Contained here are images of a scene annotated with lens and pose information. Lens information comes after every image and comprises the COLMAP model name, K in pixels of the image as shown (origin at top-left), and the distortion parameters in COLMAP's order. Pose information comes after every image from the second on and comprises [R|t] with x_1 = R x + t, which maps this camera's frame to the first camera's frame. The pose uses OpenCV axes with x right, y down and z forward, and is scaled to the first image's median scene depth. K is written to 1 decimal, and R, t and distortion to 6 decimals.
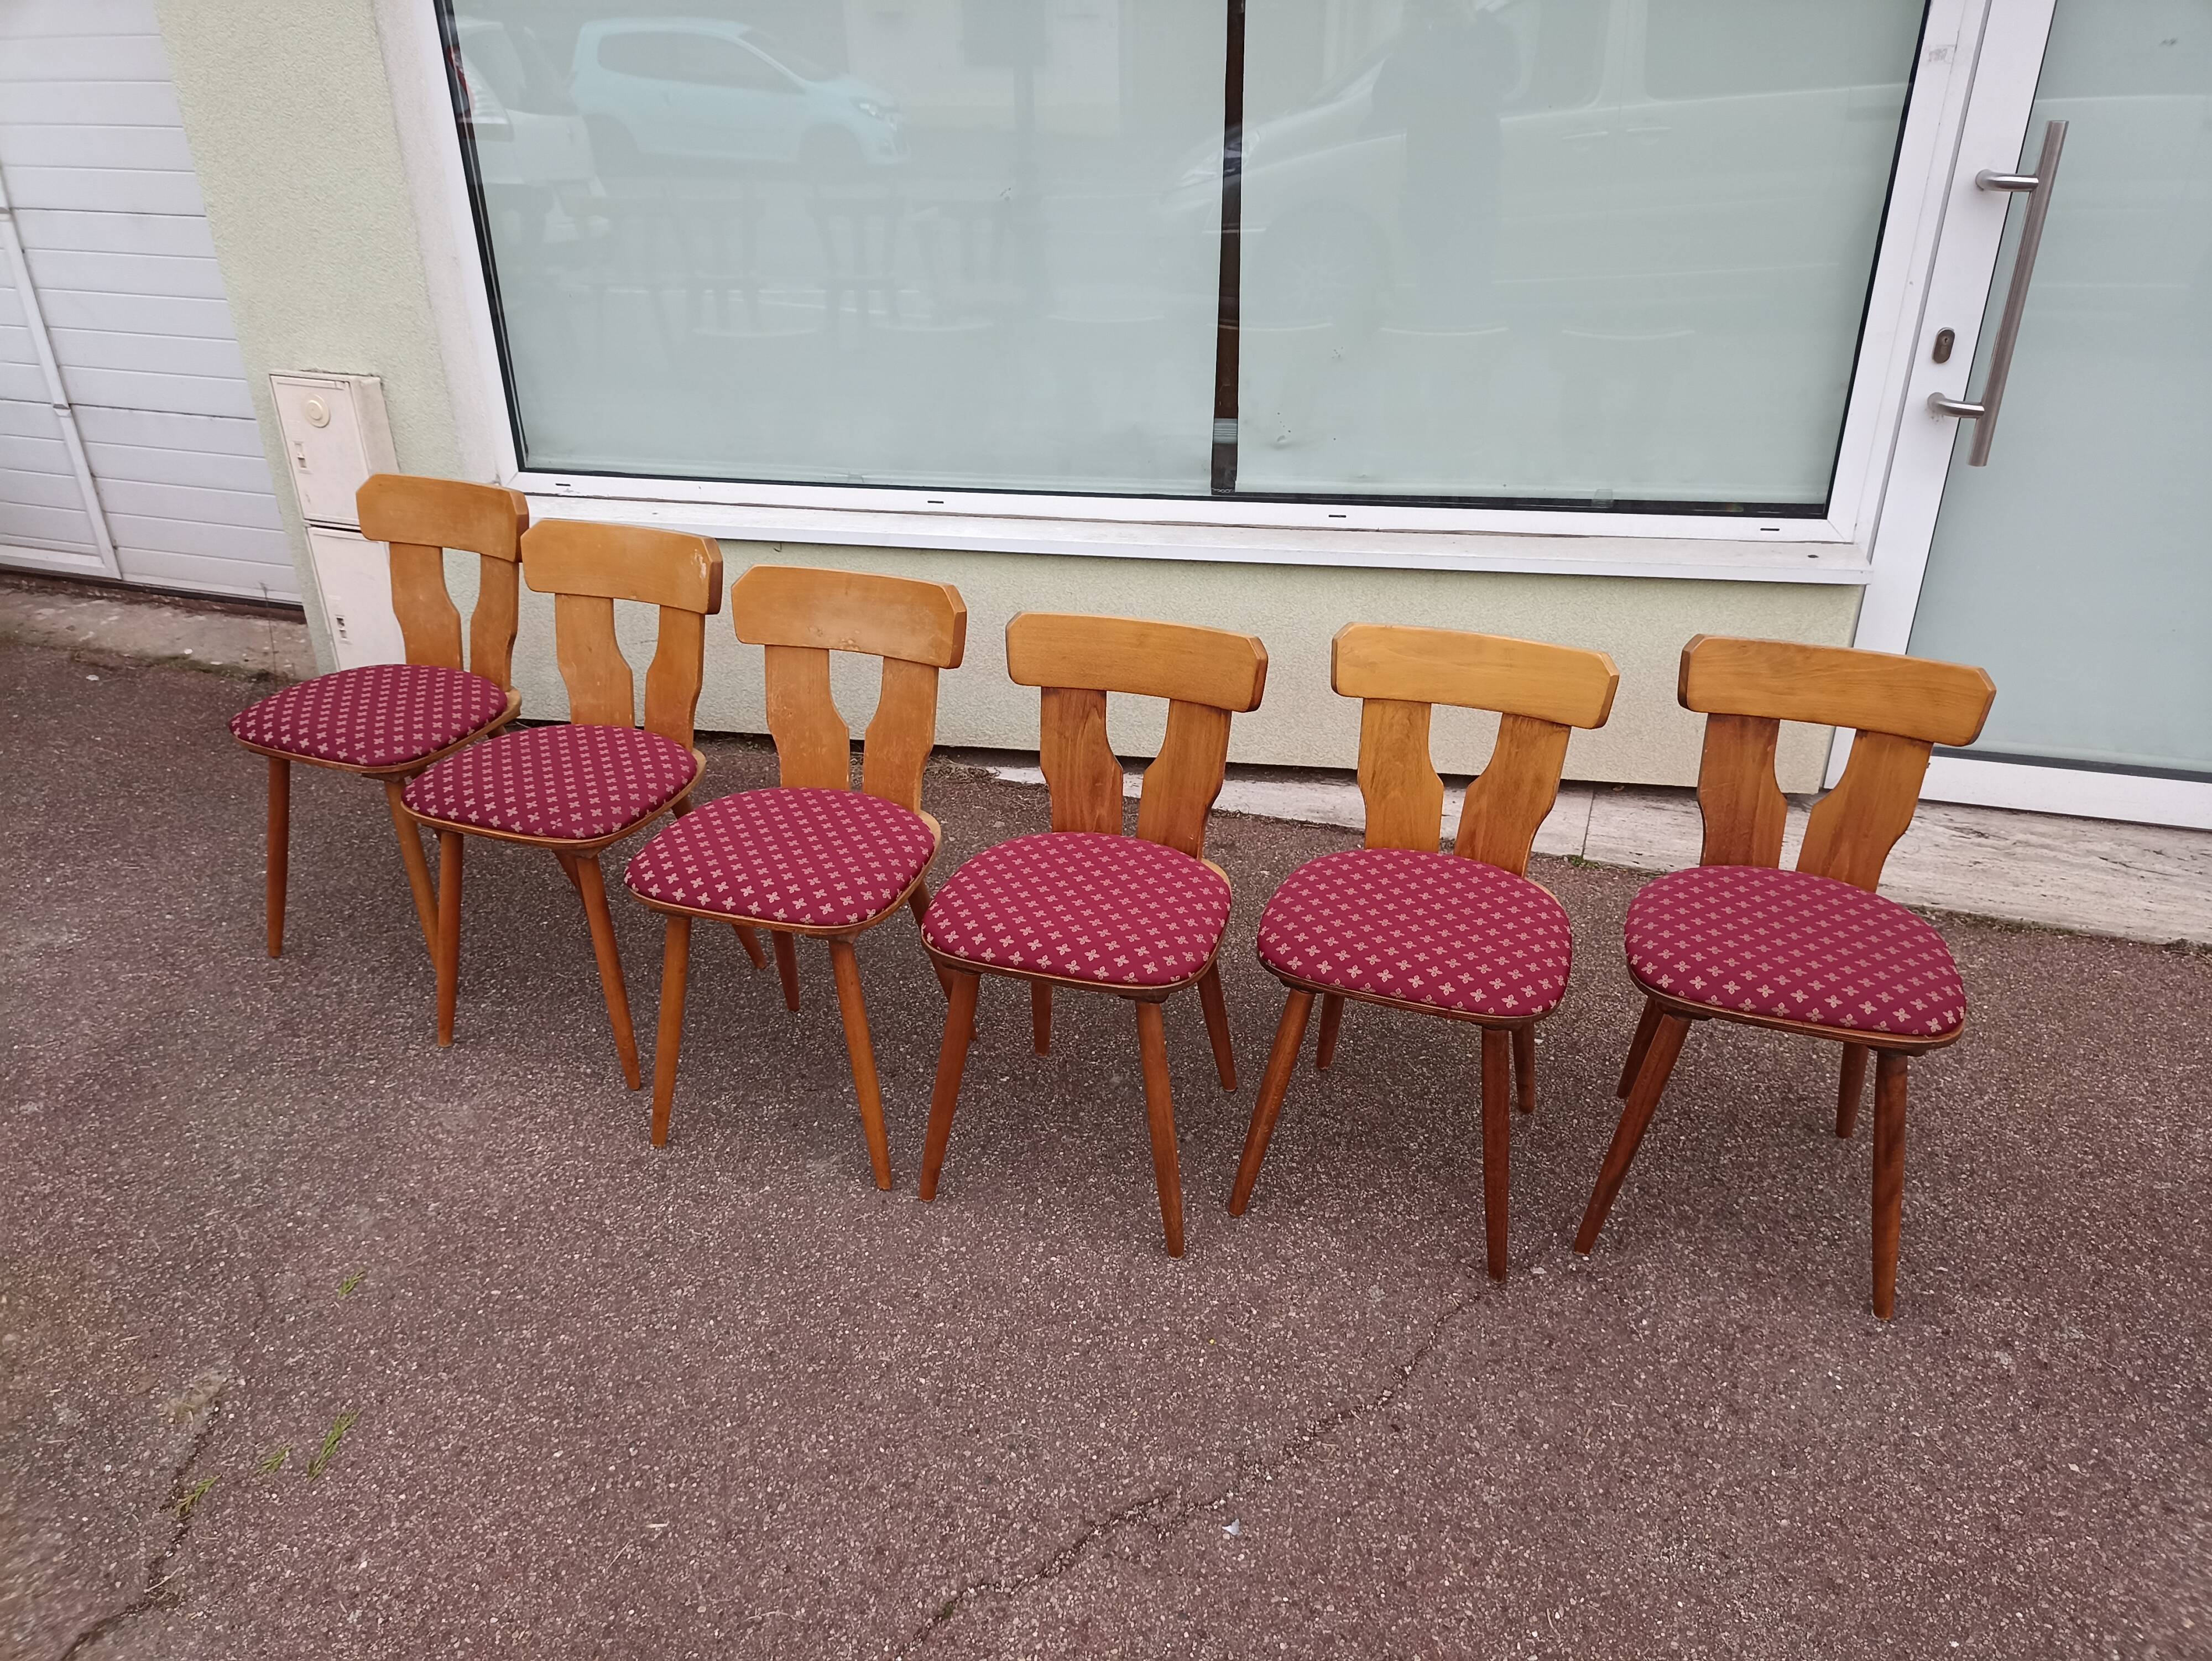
lens RADIAL K [[1646.0, 0, 1100.4], [0, 1646.0, 837.5], [0, 0, 1]] dist [0.031434, -0.023878]
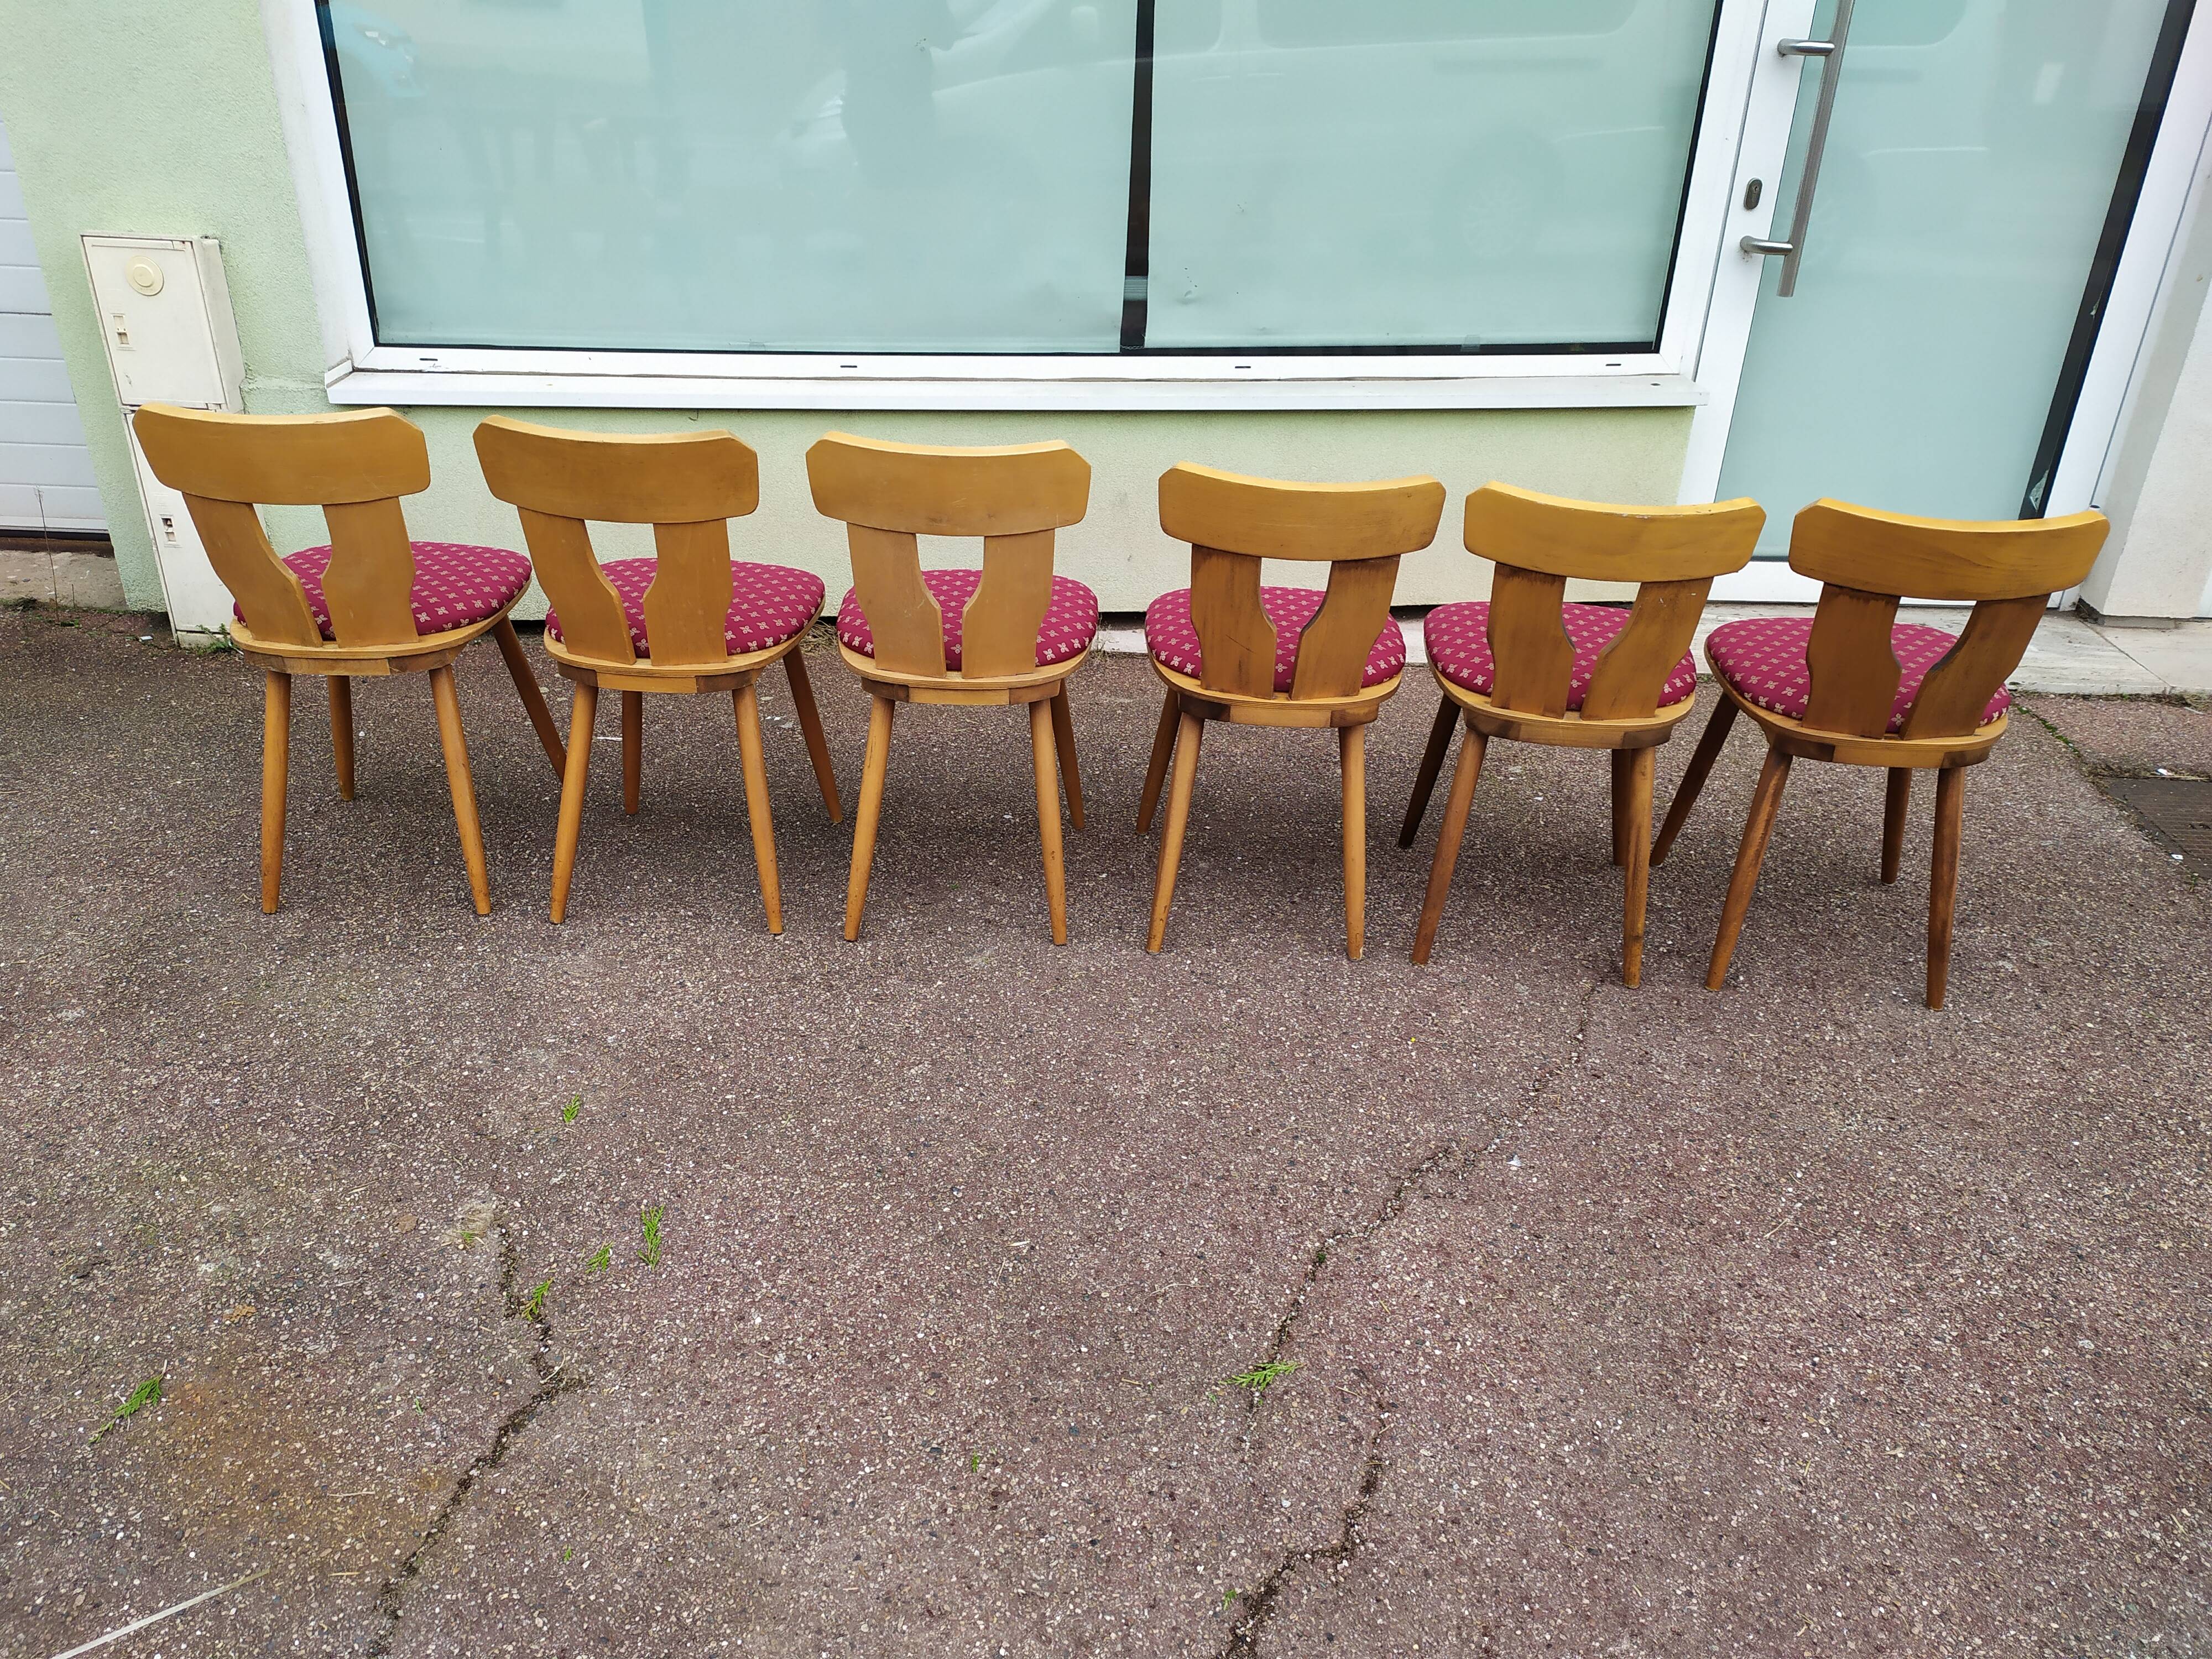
lens RADIAL K [[1677.2, 0, 1107.2], [0, 1677.2, 852.2], [0, 0, 1]] dist [0.064234, -0.061960]
pose [[0.957139, -0.100376, 0.271679, -0.397755], [0.098050, 0.994935, 0.022161, 0.125324], [-0.272527, 0.005427, 0.962133, -0.033771]]
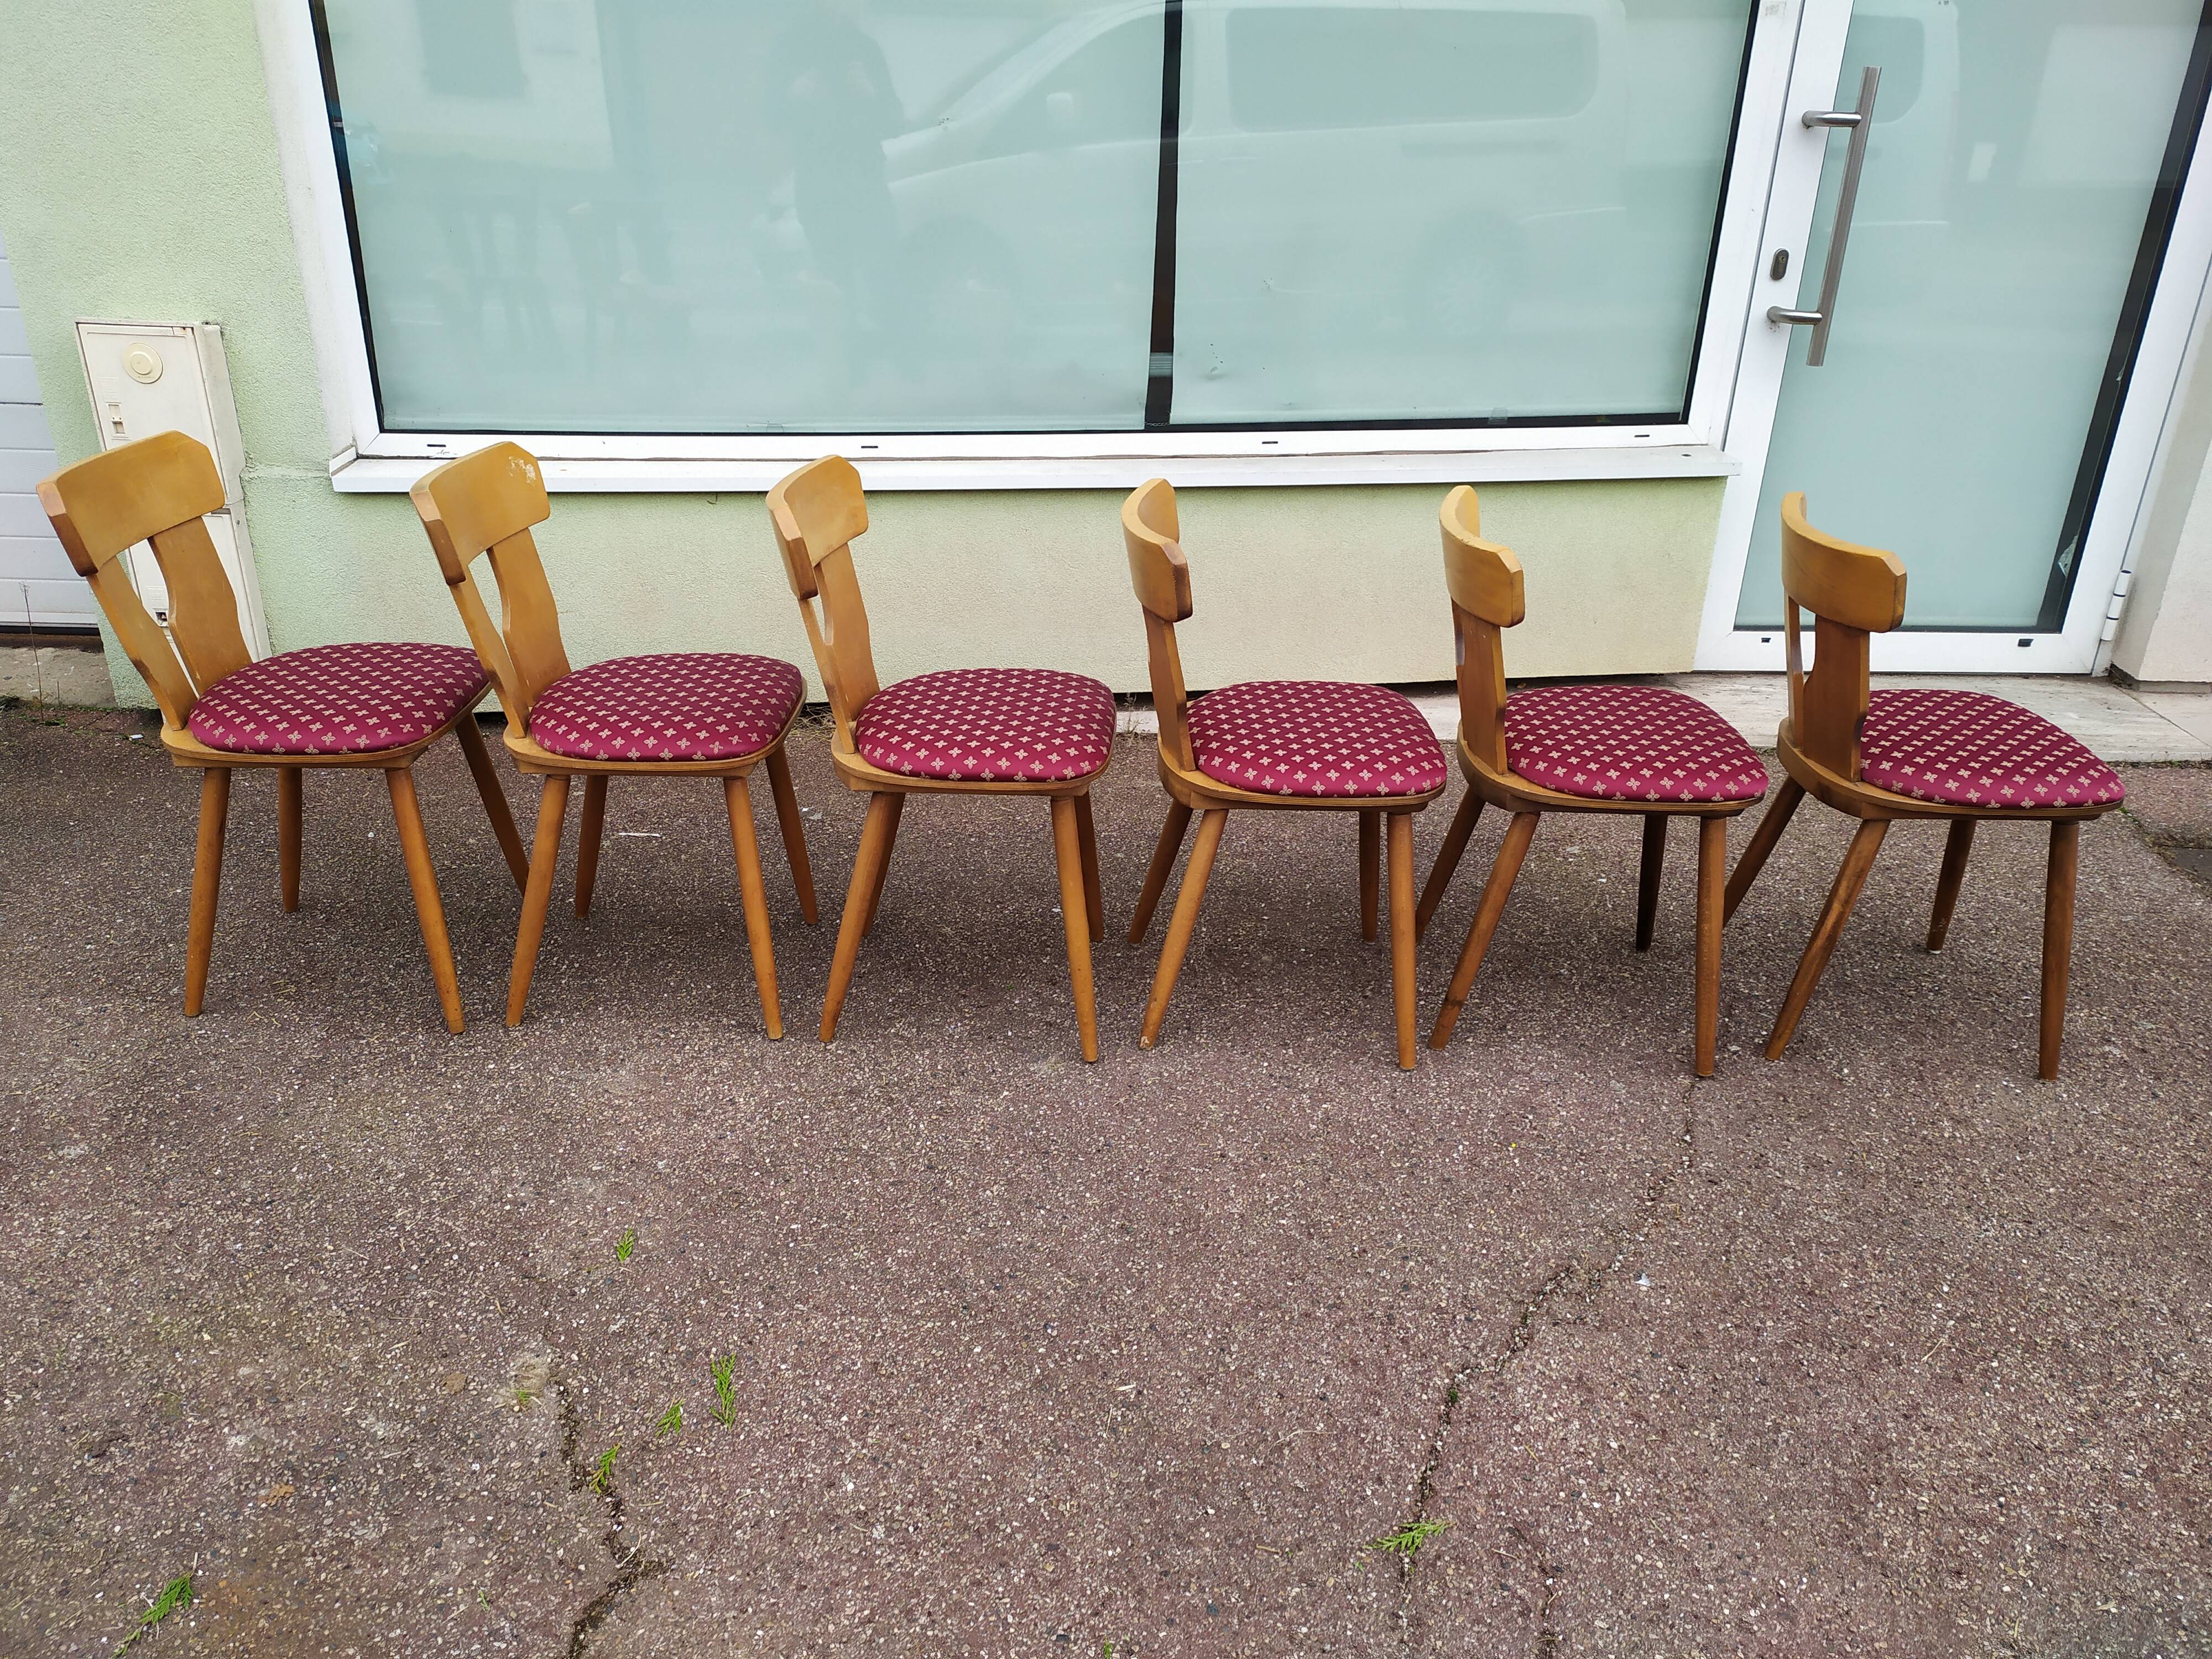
lens RADIAL K [[1661.4, 0, 1101.9], [0, 1661.4, 849.4], [0, 0, 1]] dist [0.076638, -0.088294]
pose [[0.948780, -0.105728, 0.297720, -0.446064], [0.115840, 0.993131, -0.016477, 0.098701], [-0.293933, 0.050121, 0.954511, 0.049564]]
